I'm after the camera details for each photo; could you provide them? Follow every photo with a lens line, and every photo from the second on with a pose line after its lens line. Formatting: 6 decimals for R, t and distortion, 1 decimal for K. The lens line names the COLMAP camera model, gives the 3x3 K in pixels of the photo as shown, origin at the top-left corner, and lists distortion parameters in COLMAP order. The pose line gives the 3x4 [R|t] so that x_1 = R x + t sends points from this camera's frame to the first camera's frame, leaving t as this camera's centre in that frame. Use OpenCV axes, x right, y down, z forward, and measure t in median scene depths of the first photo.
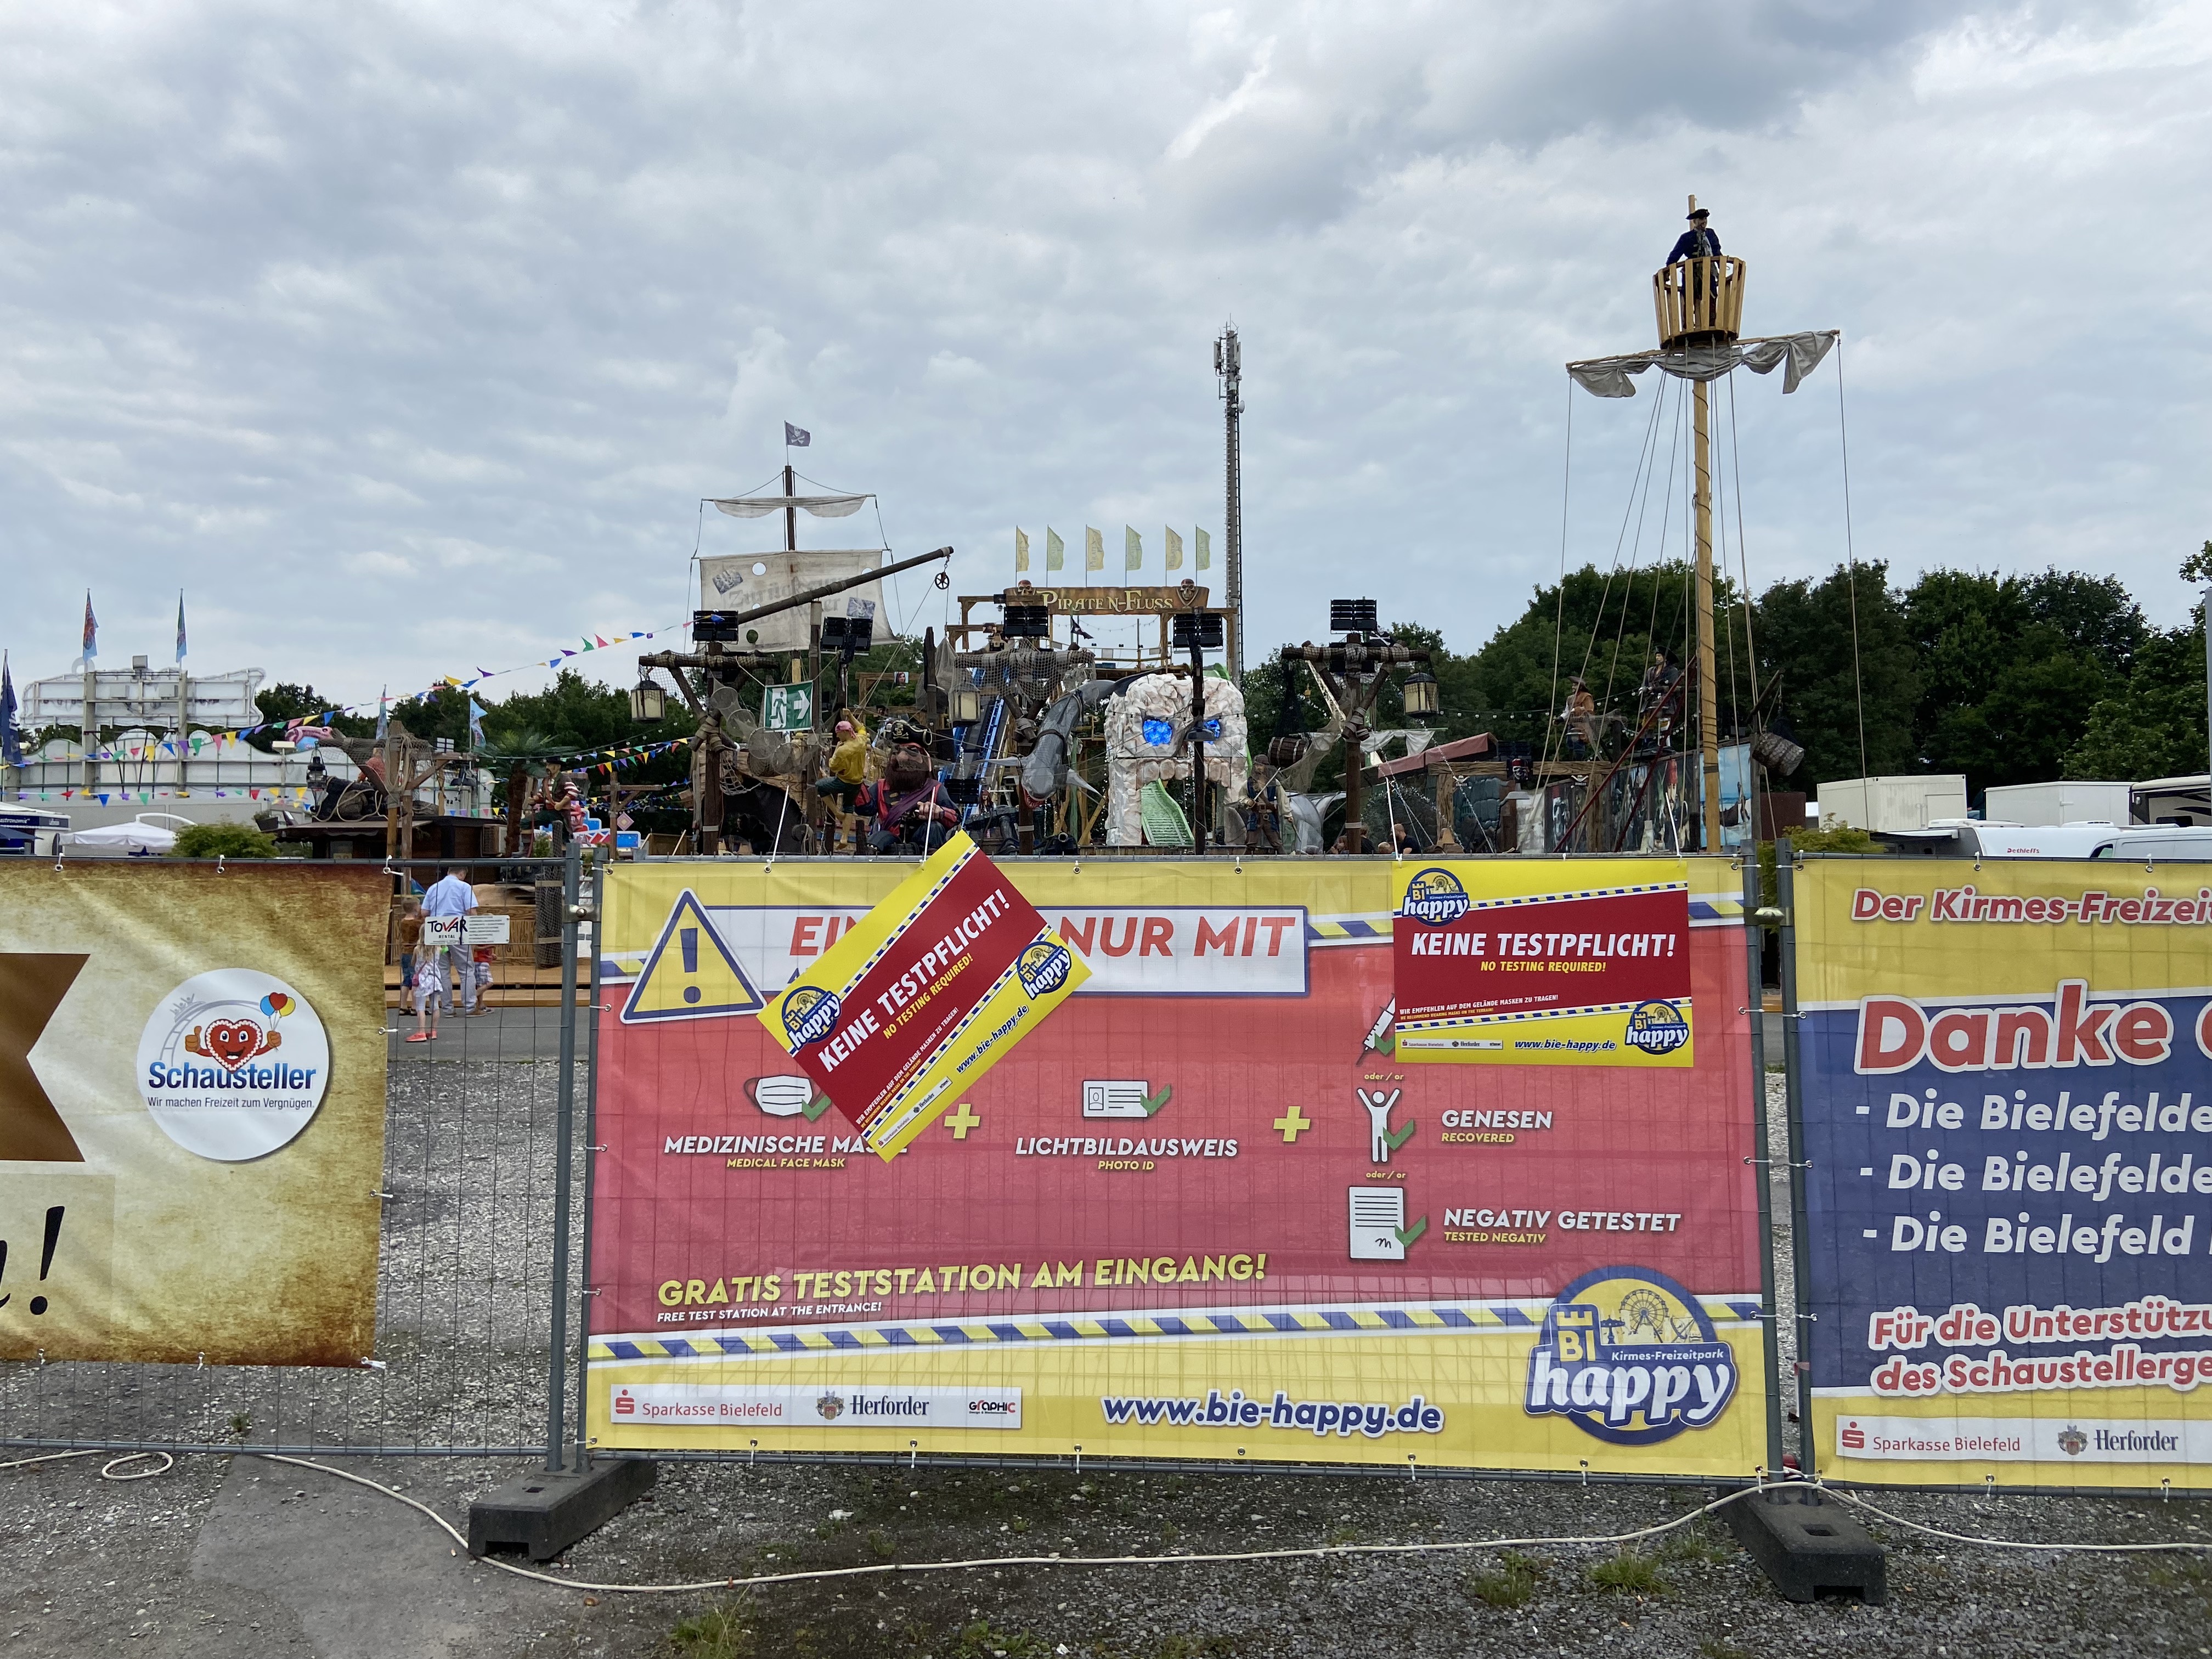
lens RADIAL K [[1621.1, 0, 1106.0], [0, 1621.1, 829.5], [0, 0, 1]] dist [-0.000463, -0.000101]
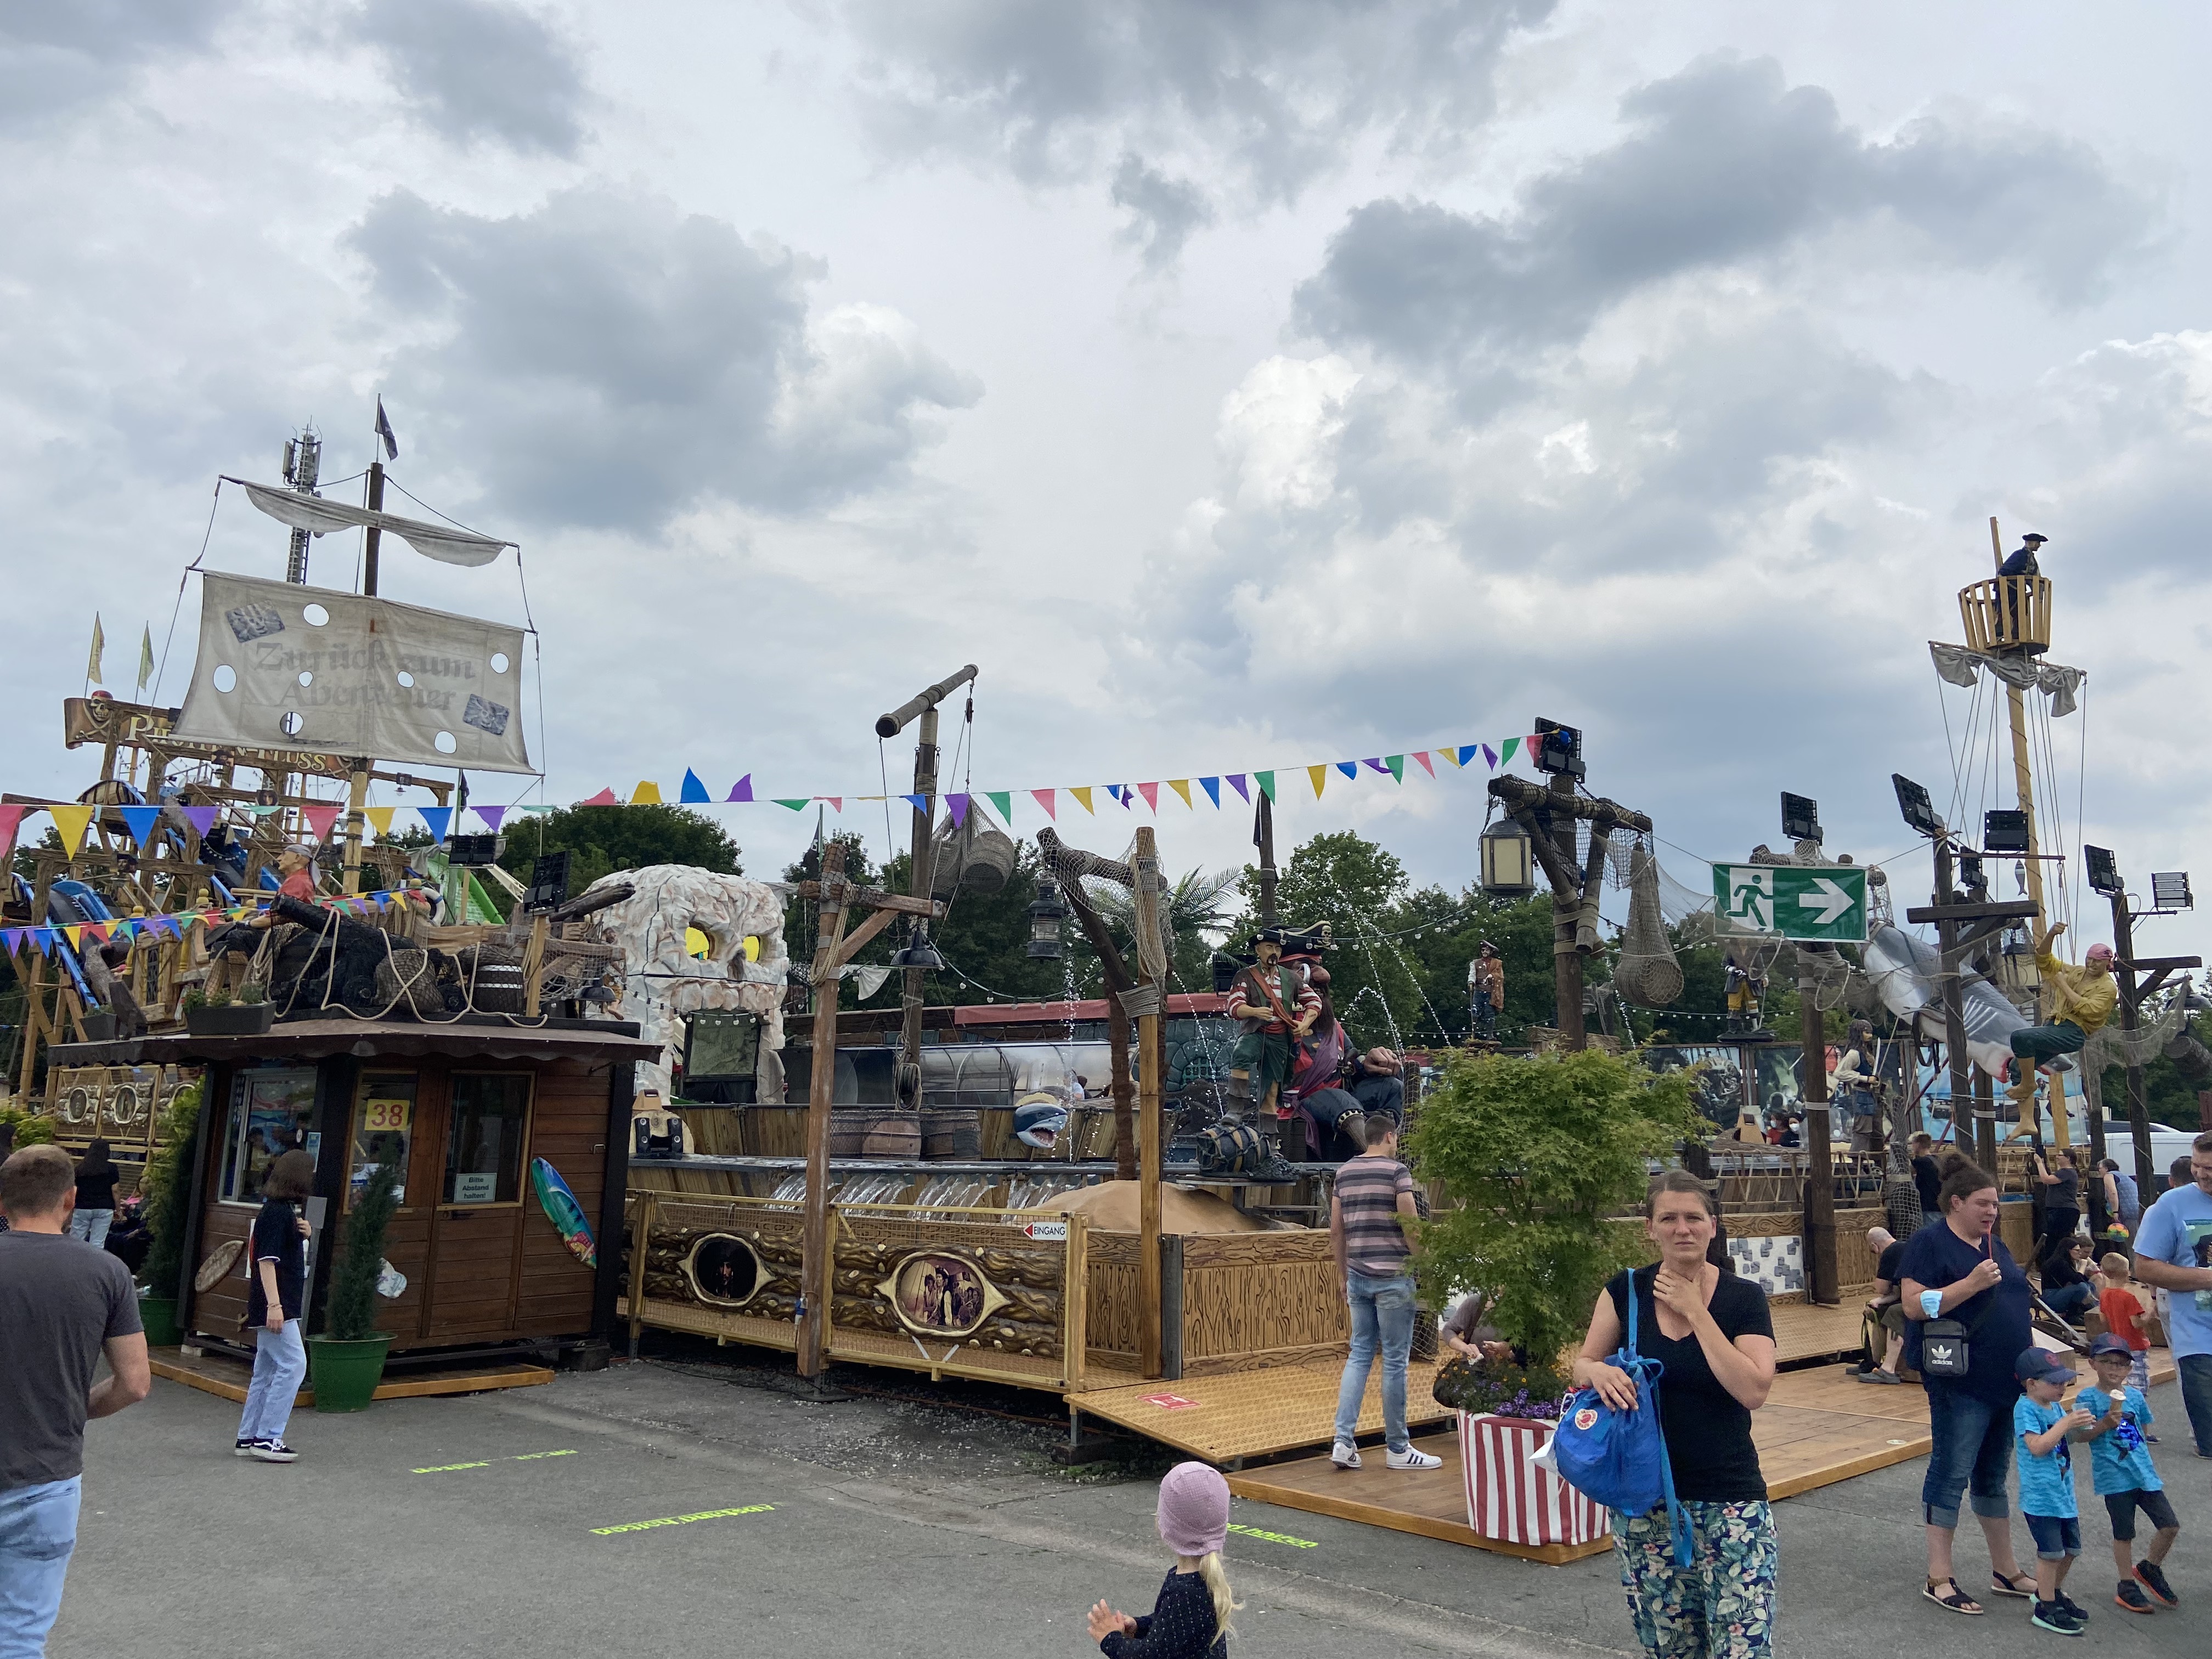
lens RADIAL K [[1621.1, 0, 1106.0], [0, 1621.1, 829.5], [0, 0, 1]] dist [-0.000463, -0.000101]
pose [[0.677191, 0.137048, 0.722931, -0.433532], [-0.027816, 0.986567, -0.160970, 0.003086], [-0.735281, 0.088898, 0.671907, 0.398100]]
